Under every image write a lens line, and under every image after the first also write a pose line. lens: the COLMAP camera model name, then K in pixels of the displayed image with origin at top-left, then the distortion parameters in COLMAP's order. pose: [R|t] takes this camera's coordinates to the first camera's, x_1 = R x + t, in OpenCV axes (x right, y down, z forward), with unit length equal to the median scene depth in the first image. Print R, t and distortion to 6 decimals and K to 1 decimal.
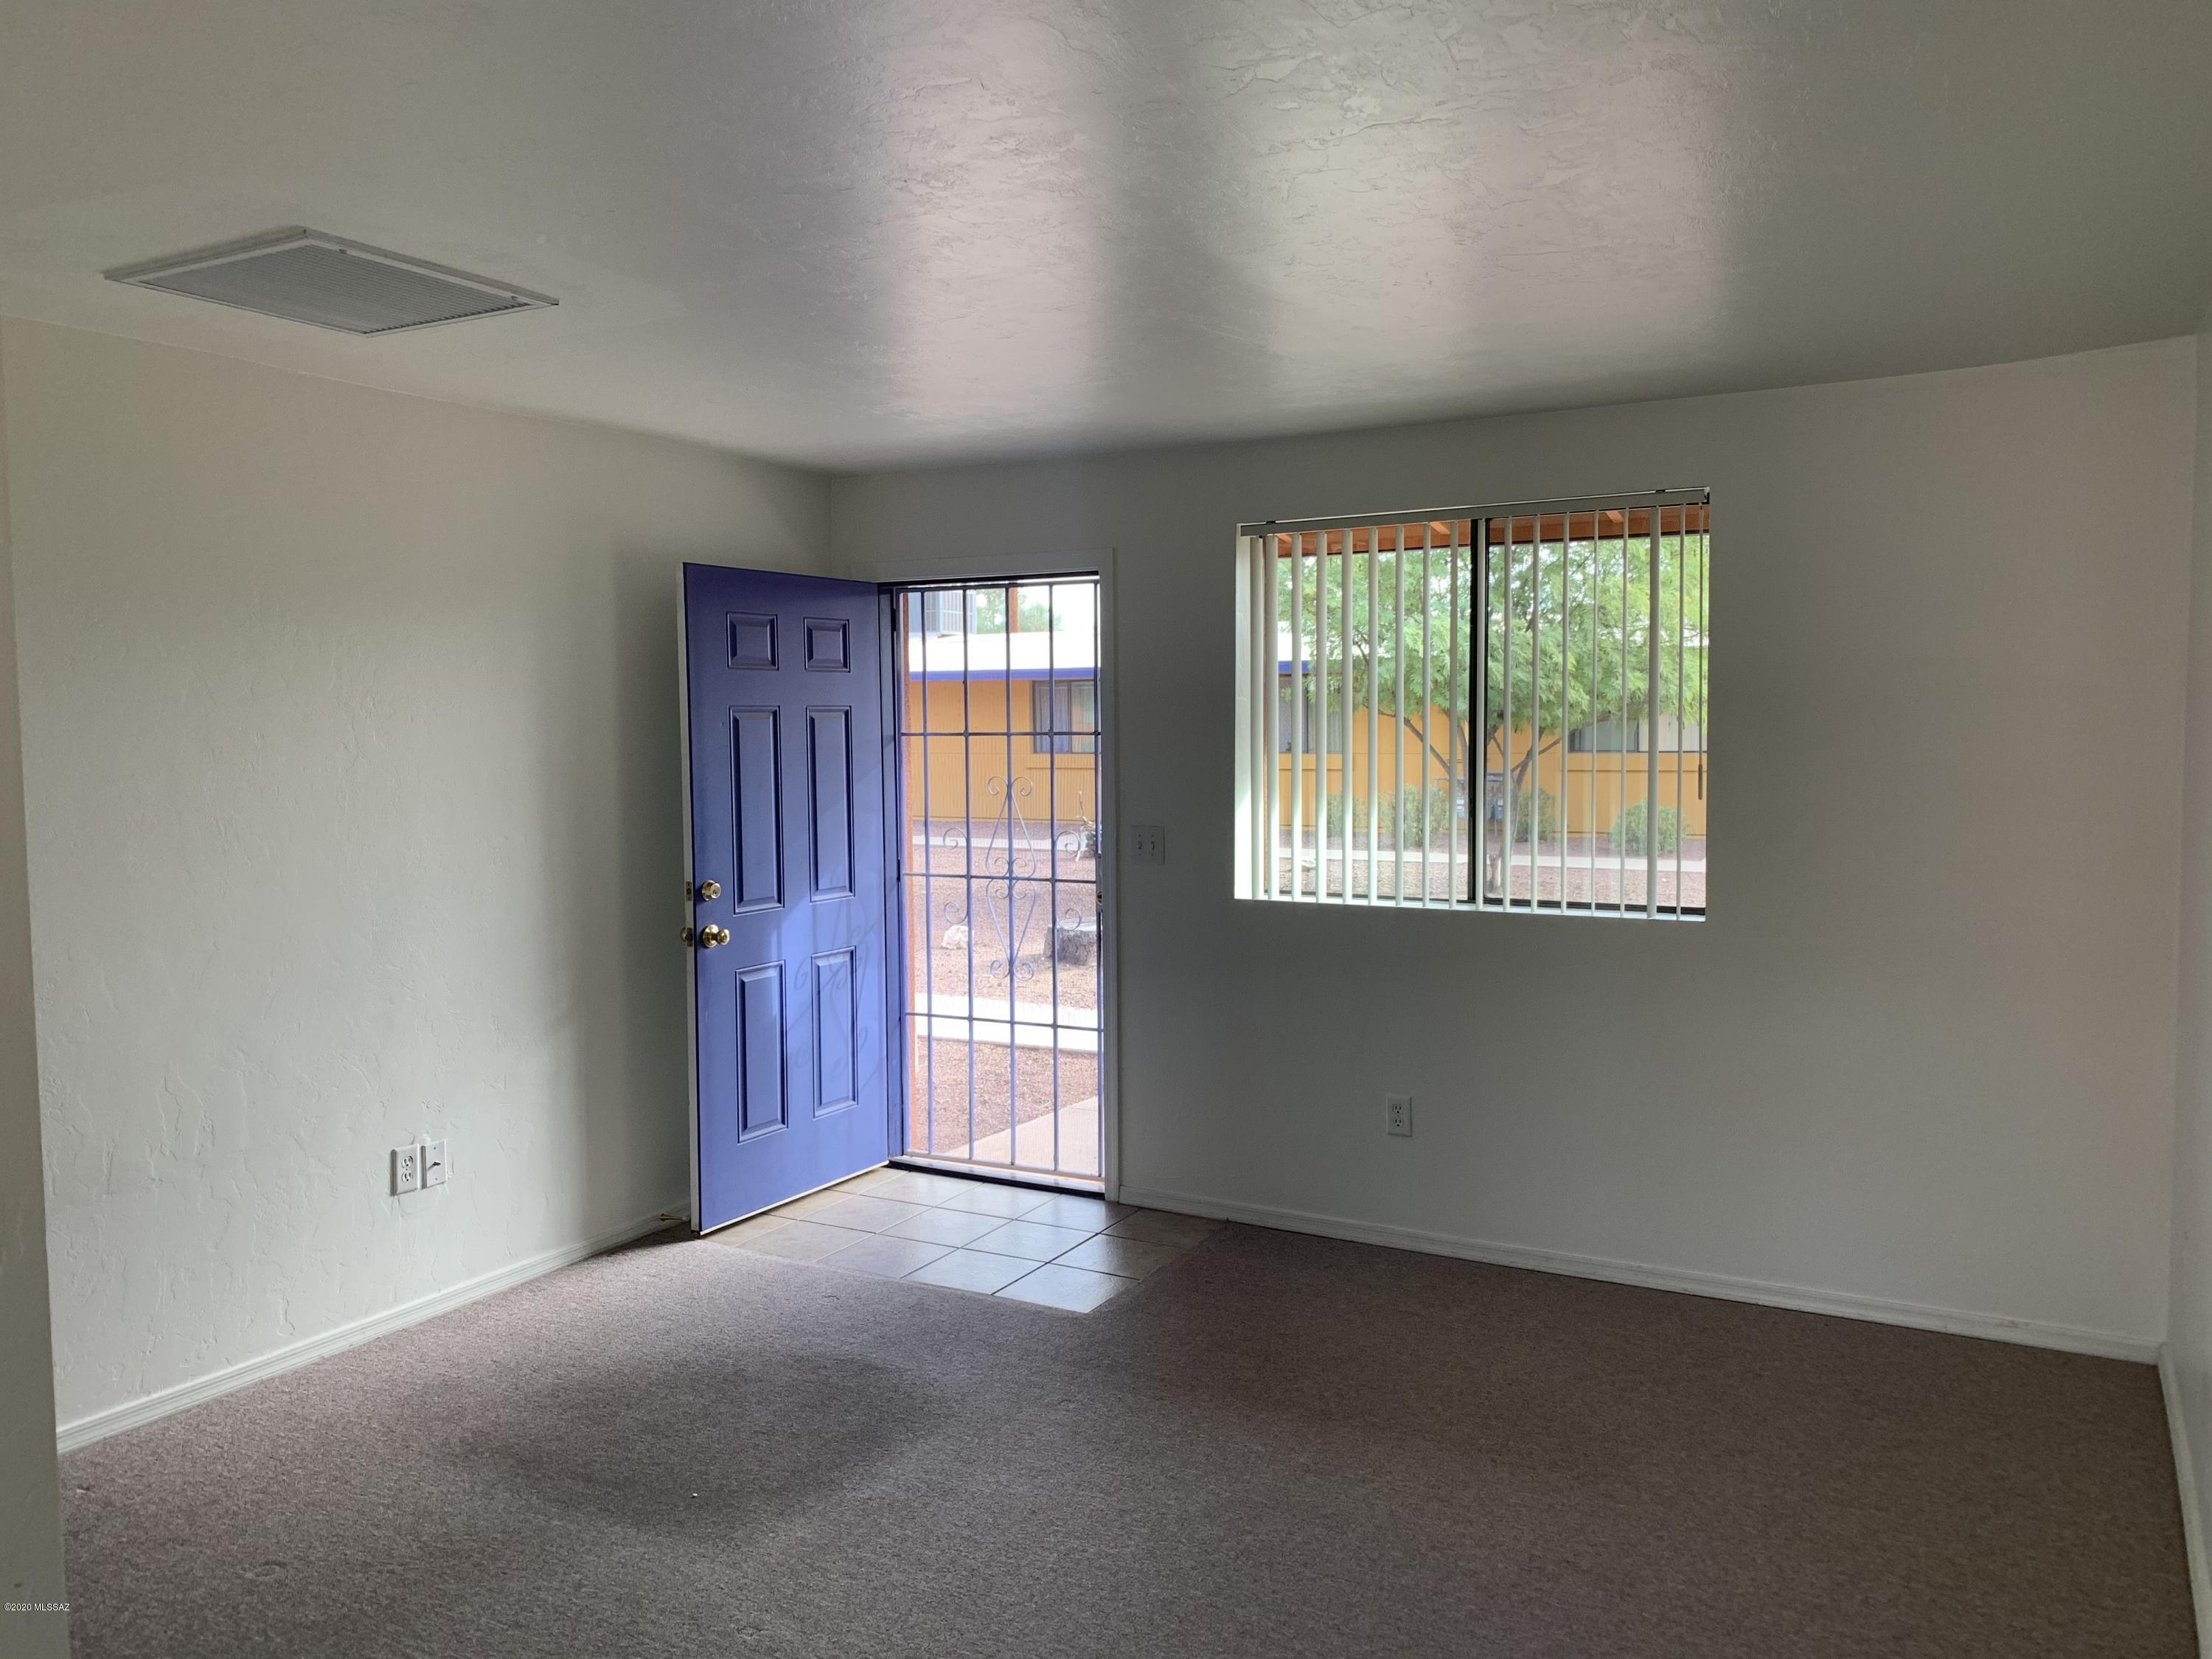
lens RADIAL K [[1701.8, 0, 1107.6], [0, 1701.8, 817.4], [0, 0, 1]] dist [0.046970, -0.060010]
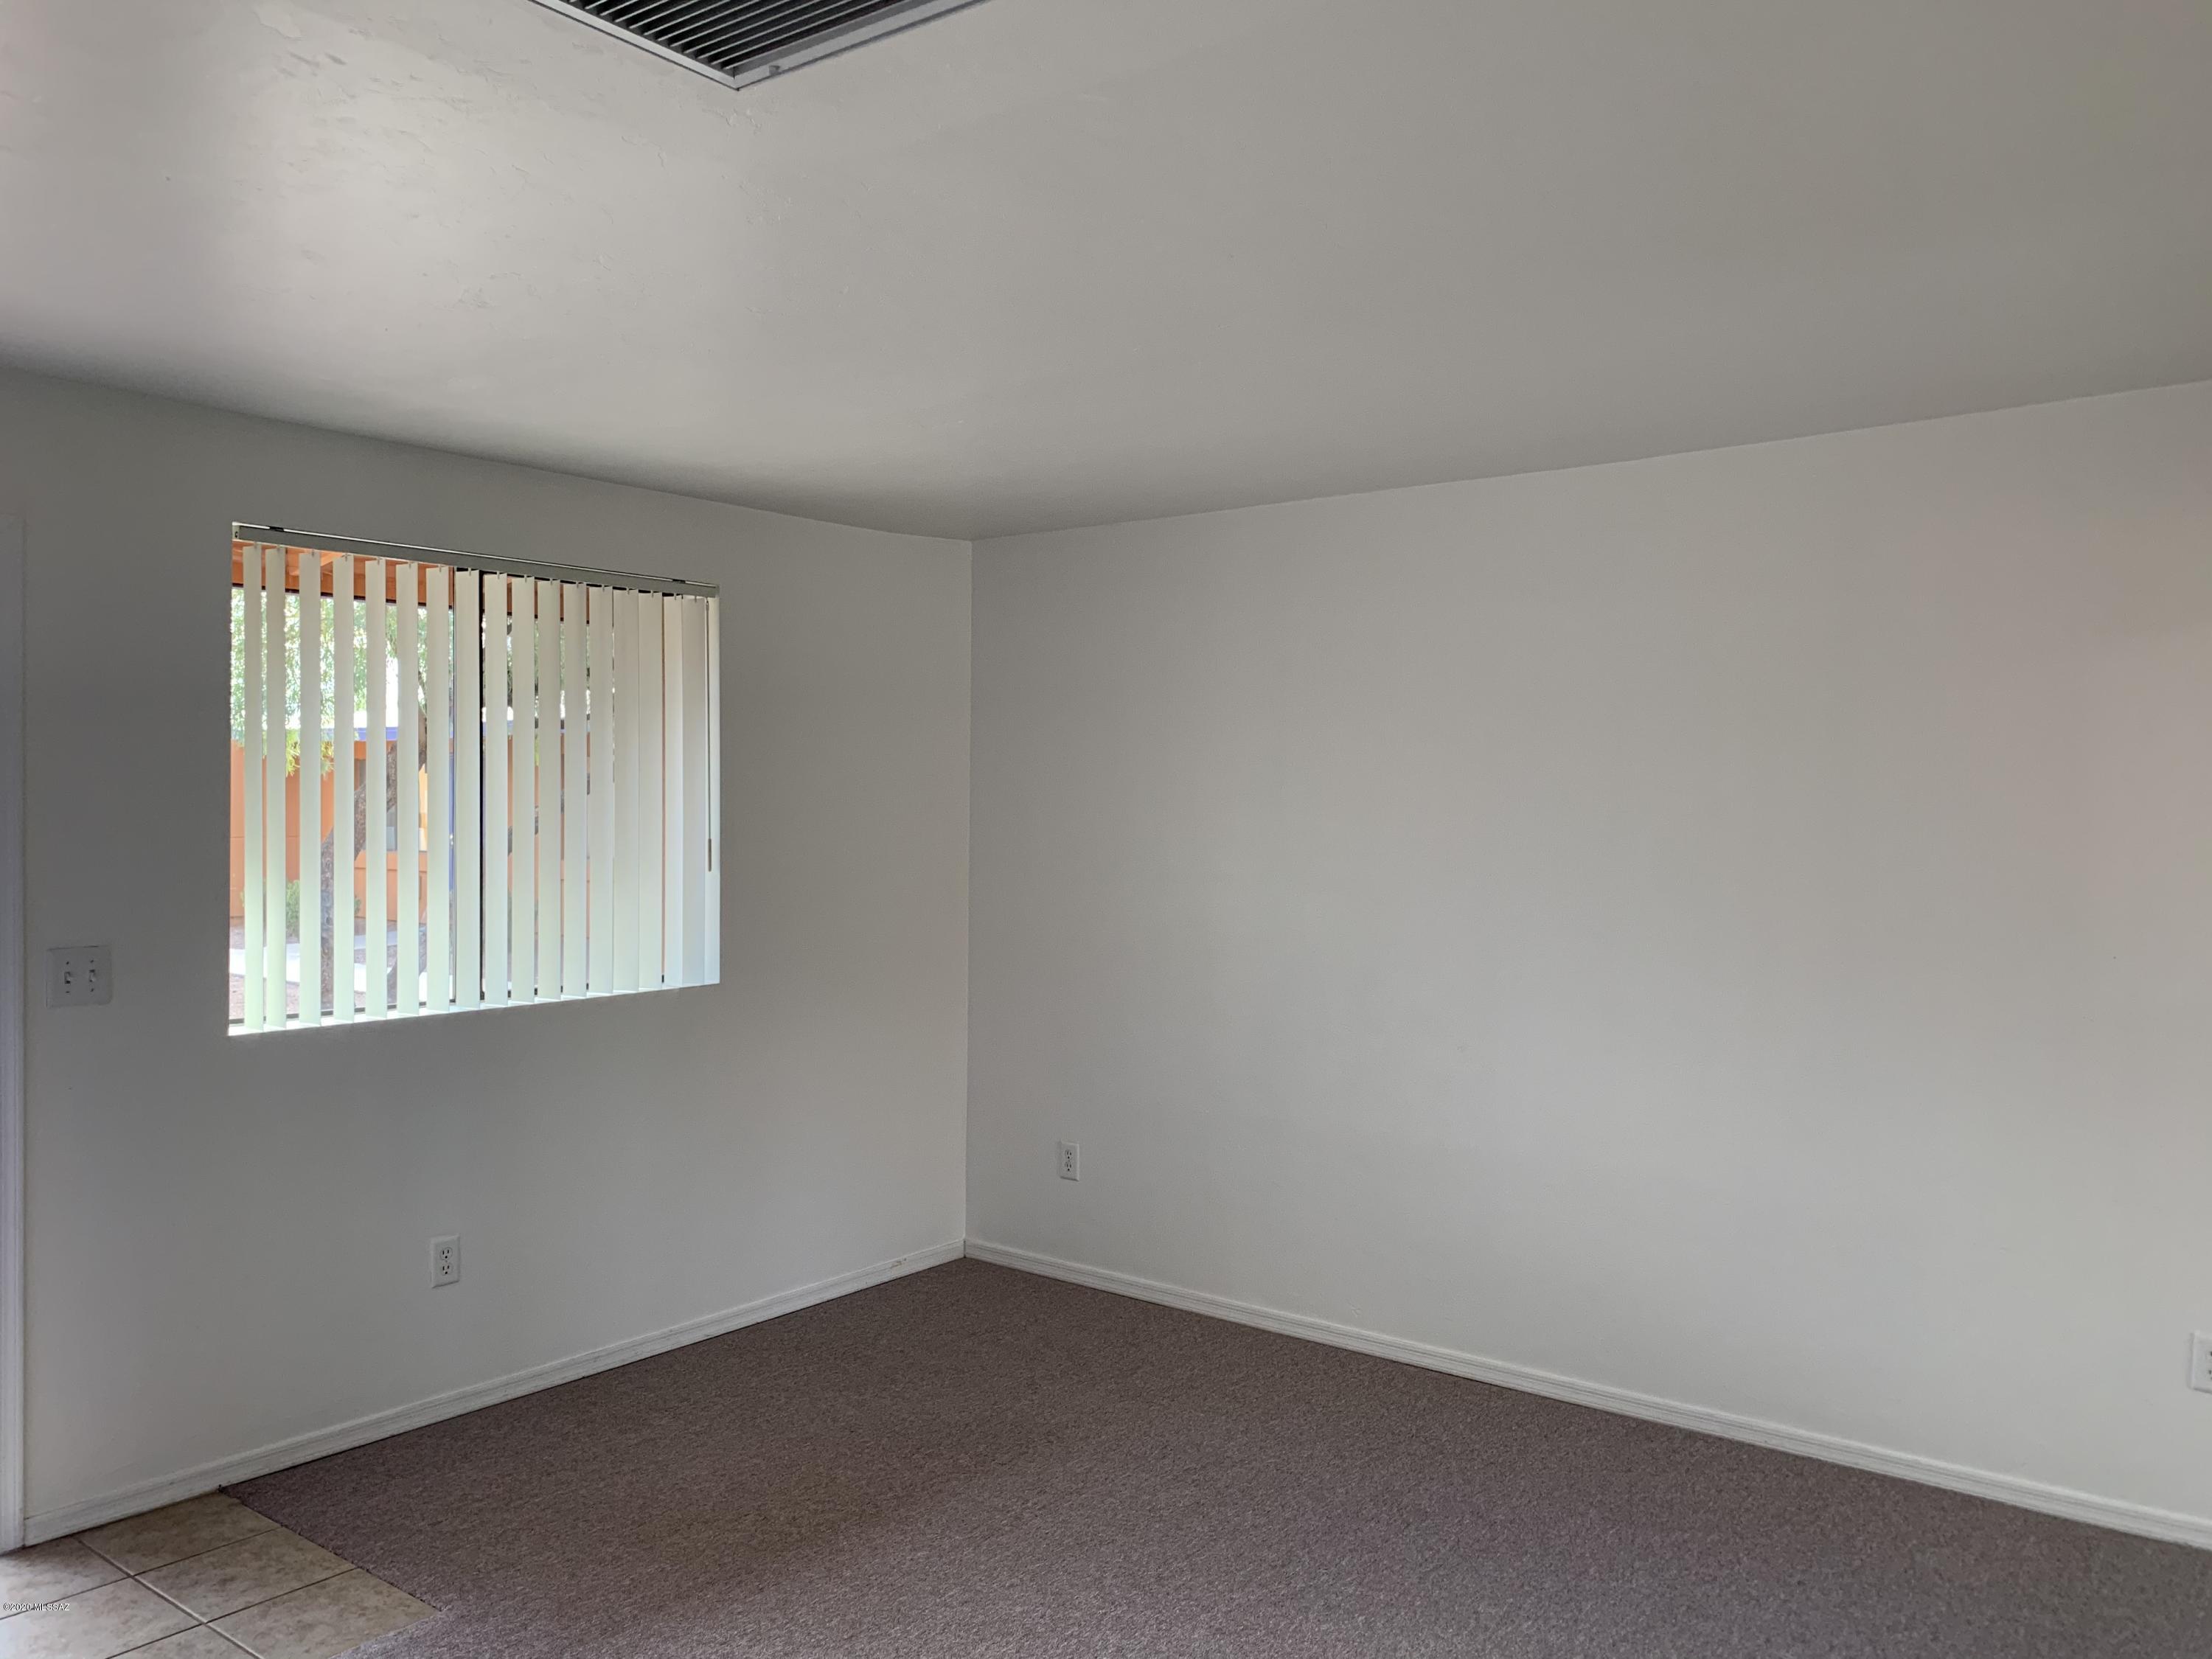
lens RADIAL K [[1659.5, 0, 1098.7], [0, 1659.5, 779.4], [0, 0, 1]] dist [0.034877, -0.002416]
pose [[0.155164, 0.024112, 0.987594, -0.614609], [0.044088, 0.998537, -0.031306, -0.026578], [-0.986904, 0.048398, 0.153874, 0.533172]]
